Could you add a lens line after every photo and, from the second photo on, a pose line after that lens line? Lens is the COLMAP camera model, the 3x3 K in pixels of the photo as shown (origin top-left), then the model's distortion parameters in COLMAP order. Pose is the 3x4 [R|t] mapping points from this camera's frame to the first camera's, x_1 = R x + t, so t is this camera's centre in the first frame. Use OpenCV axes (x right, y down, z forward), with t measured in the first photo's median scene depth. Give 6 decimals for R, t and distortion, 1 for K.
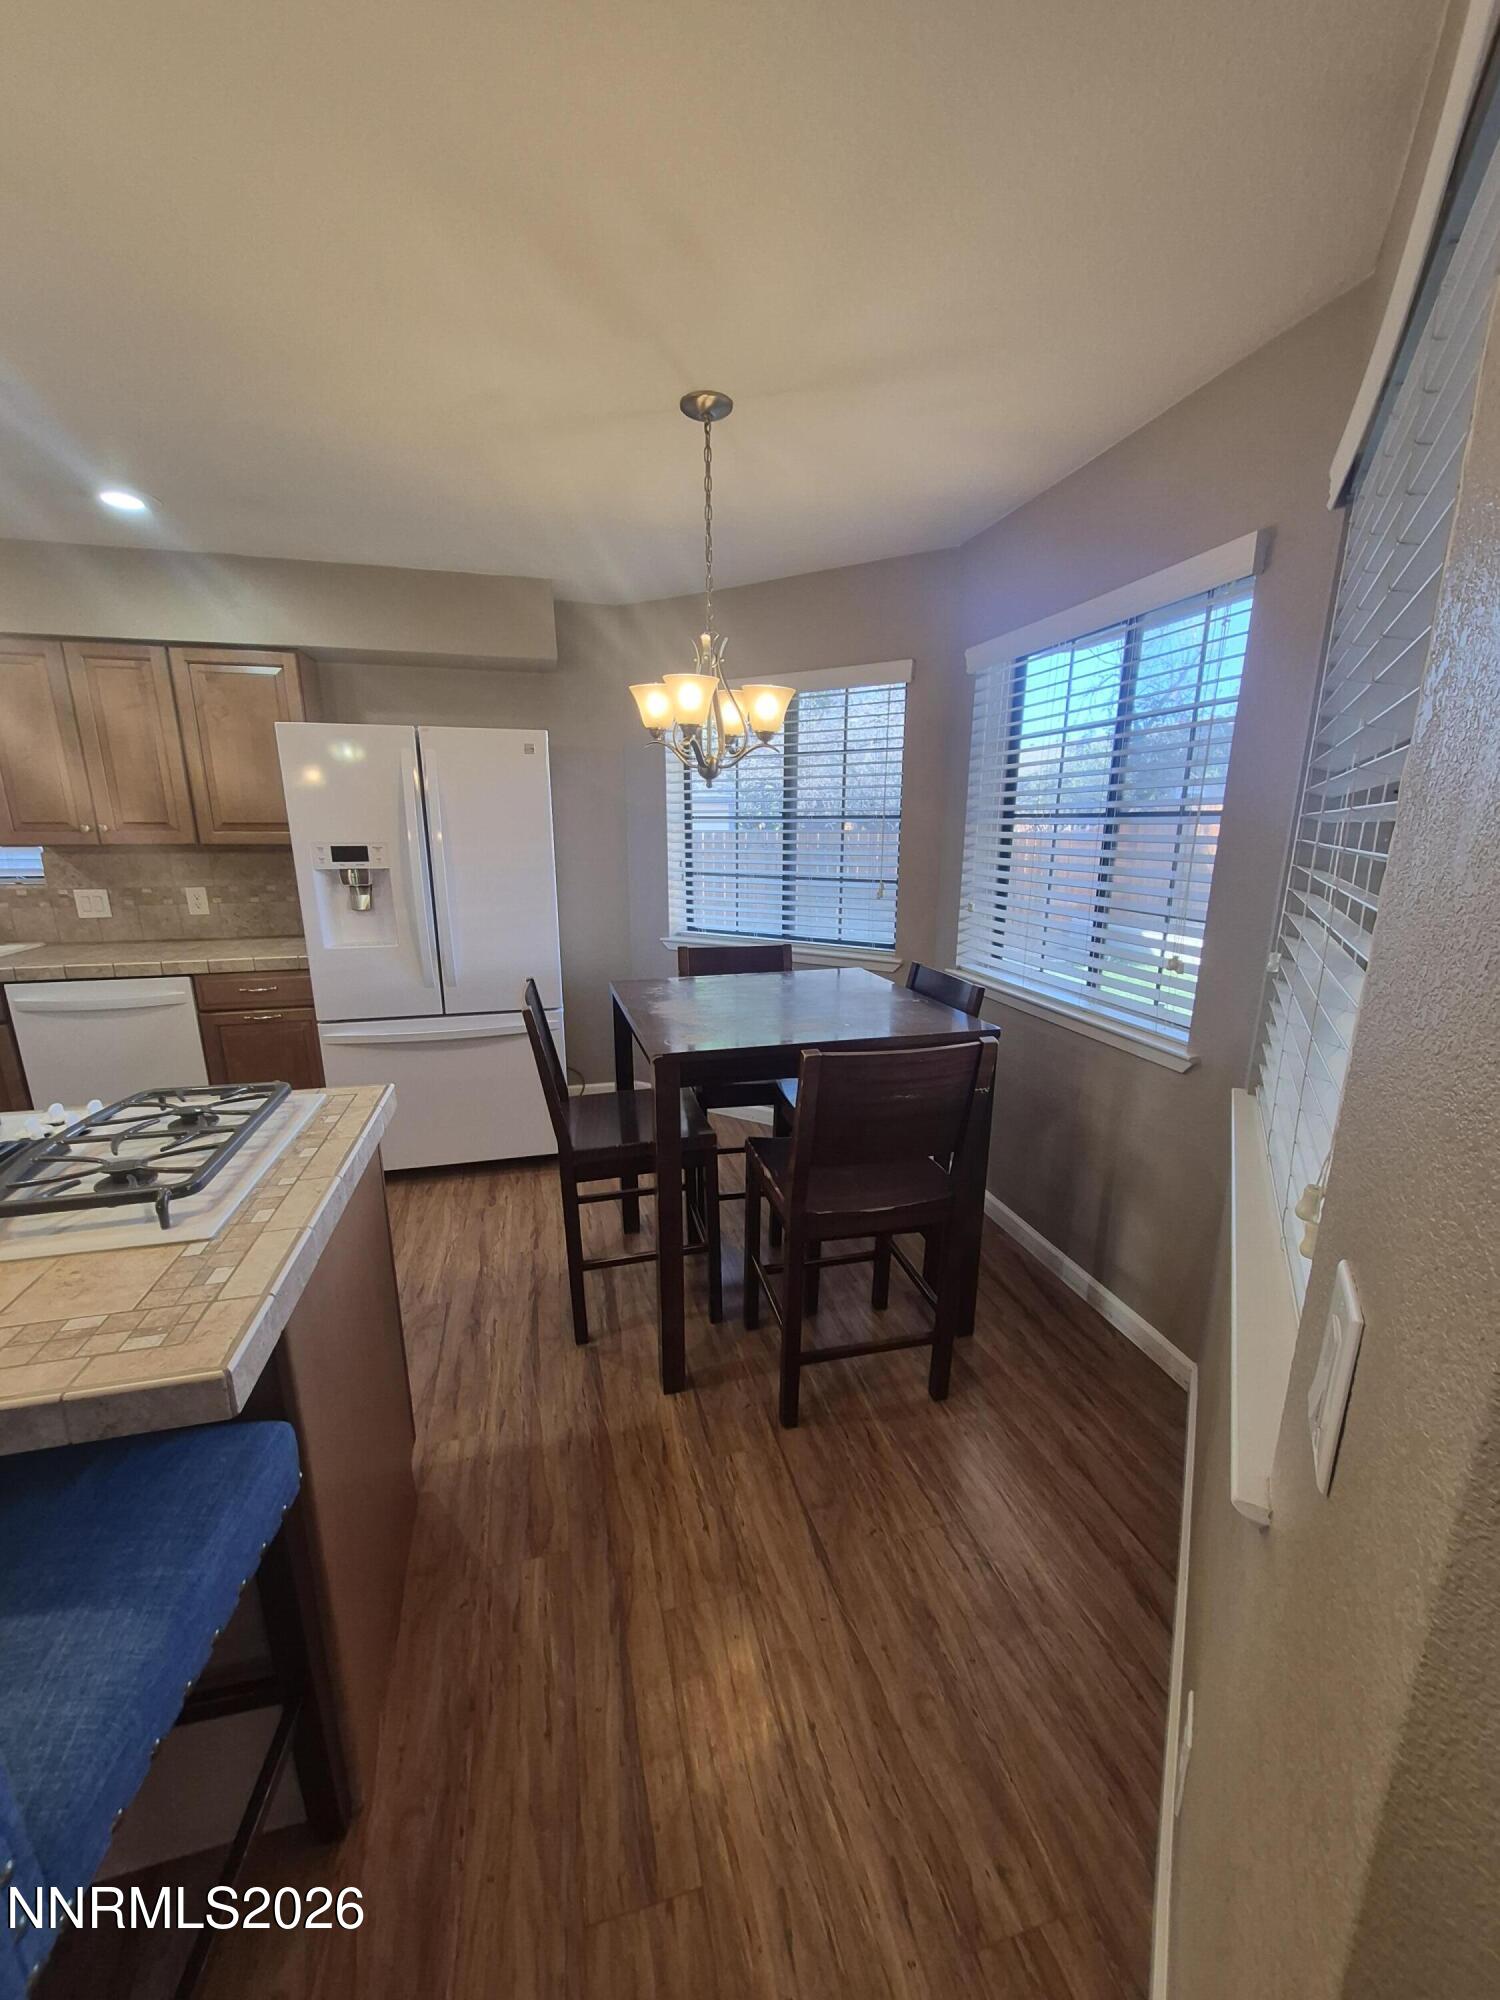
lens RADIAL K [[786.8, 0, 738.7], [0, 786.8, 1030.7], [0, 0, 1]] dist [0.005182, 0.000215]
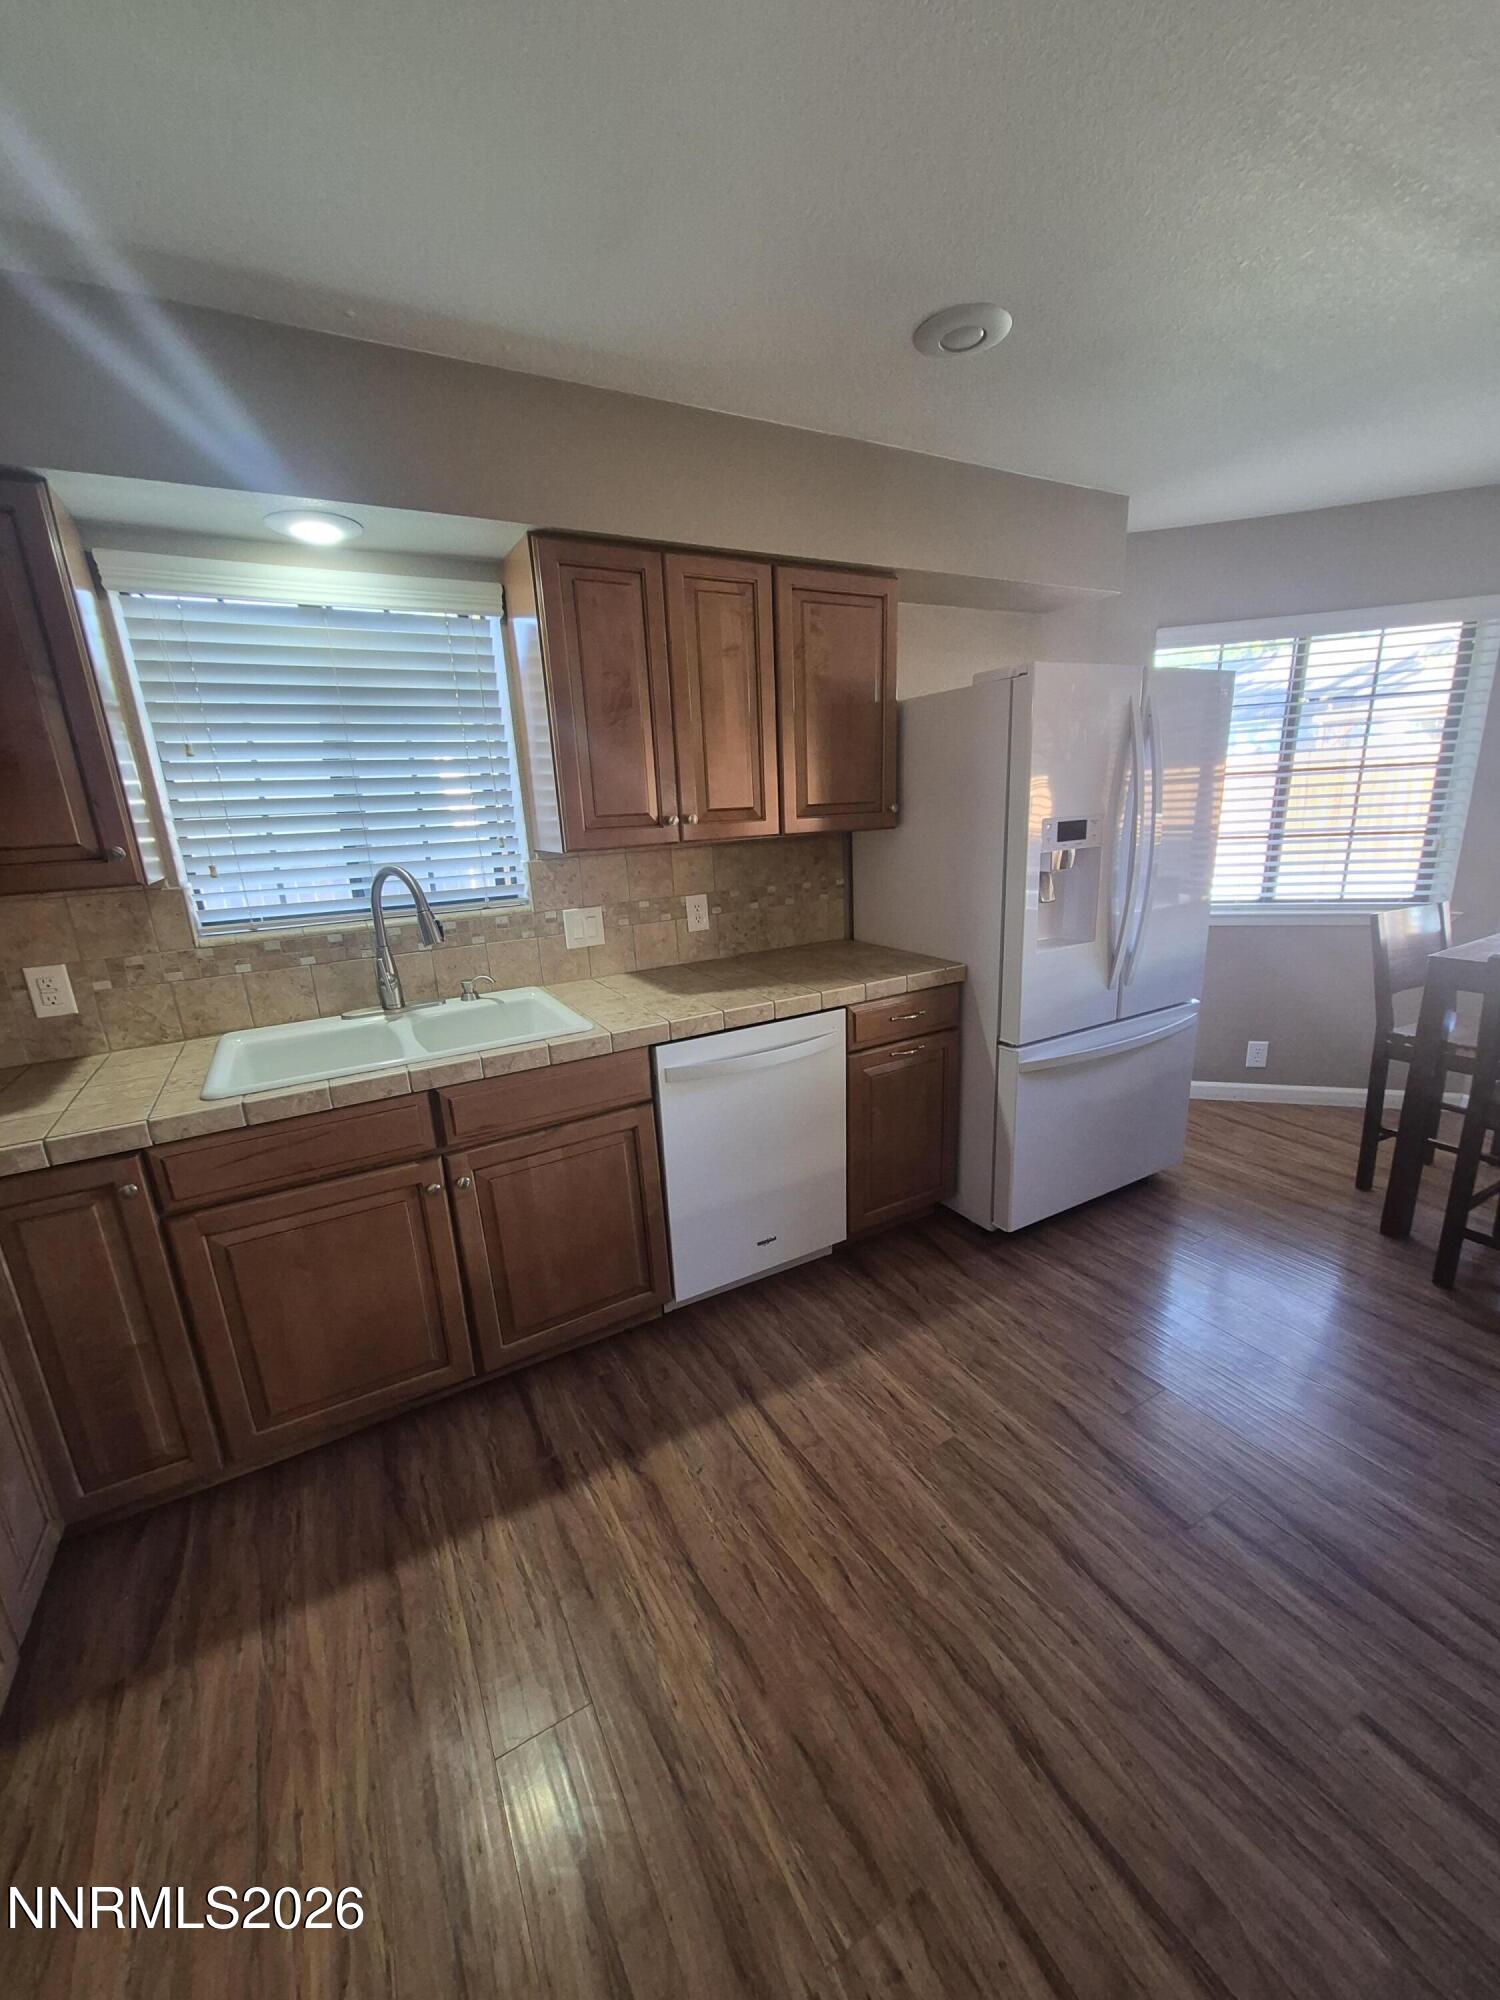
lens RADIAL K [[786.8, 0, 749.8], [0, 786.8, 1019.9], [0, 0, 1]] dist [0.005182, 0.000215]
pose [[0.961838, -0.117085, 0.247304, -0.957837], [0.115278, 0.993093, 0.021826, -0.082948], [-0.248152, 0.007516, 0.968692, 0.289415]]
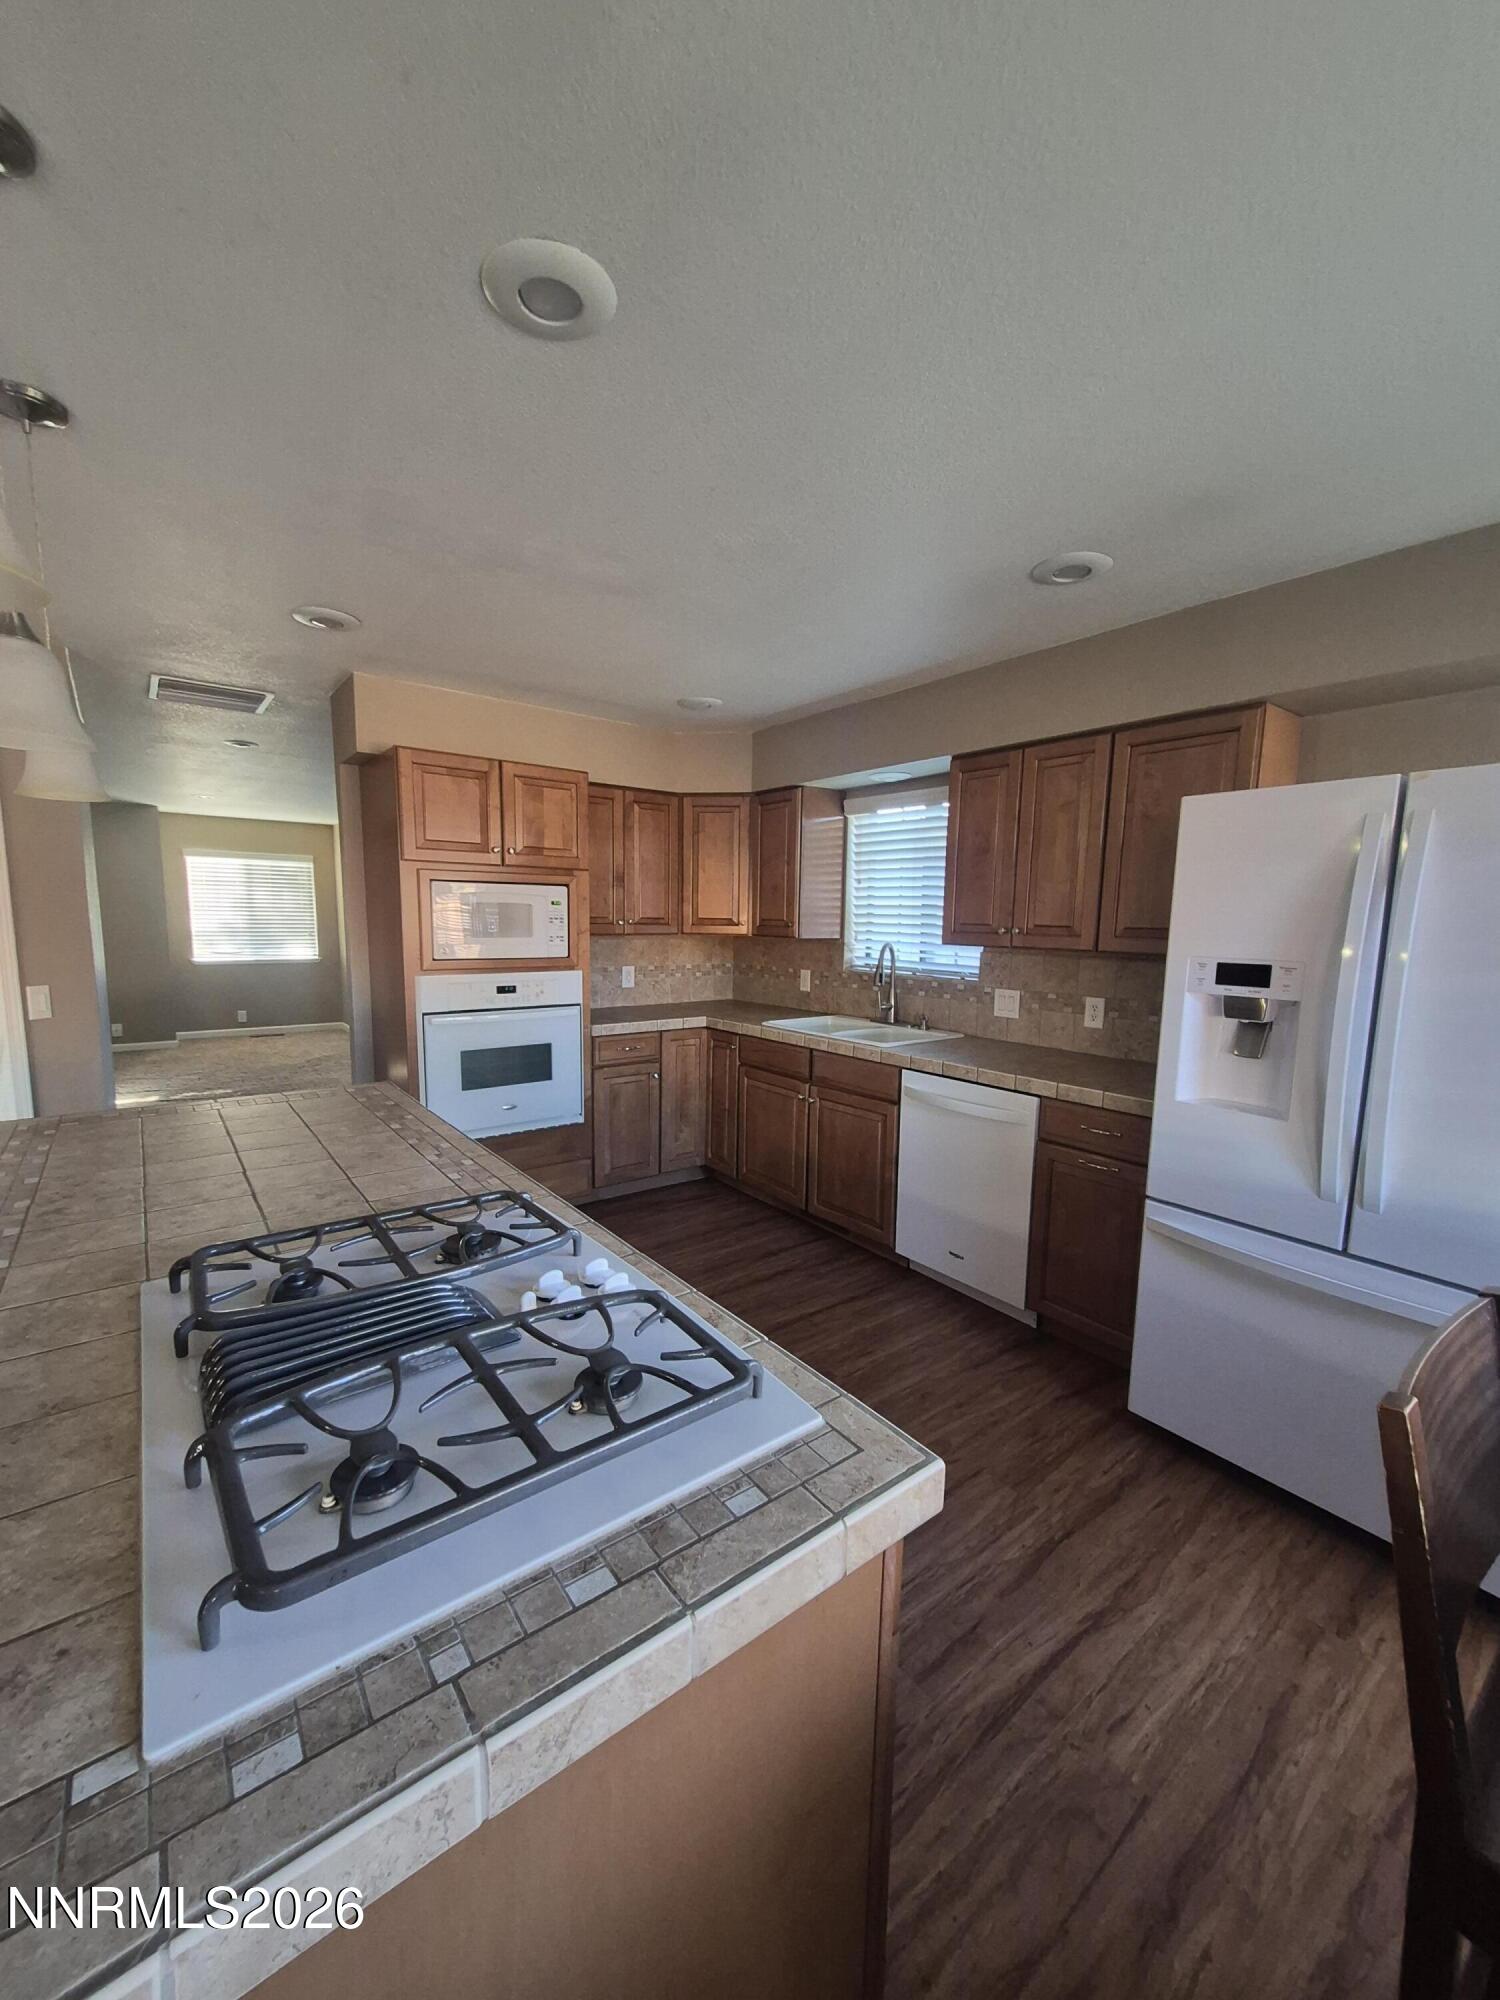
lens RADIAL K [[786.8, 0, 755.6], [0, 786.8, 1024.5], [0, 0, 1]] dist [0.005182, 0.000215]
pose [[0.408422, 0.130373, -0.903435, -0.045542], [-0.251674, 0.967467, 0.025838, -0.089510], [0.877412, 0.216818, 0.427946, 0.330458]]
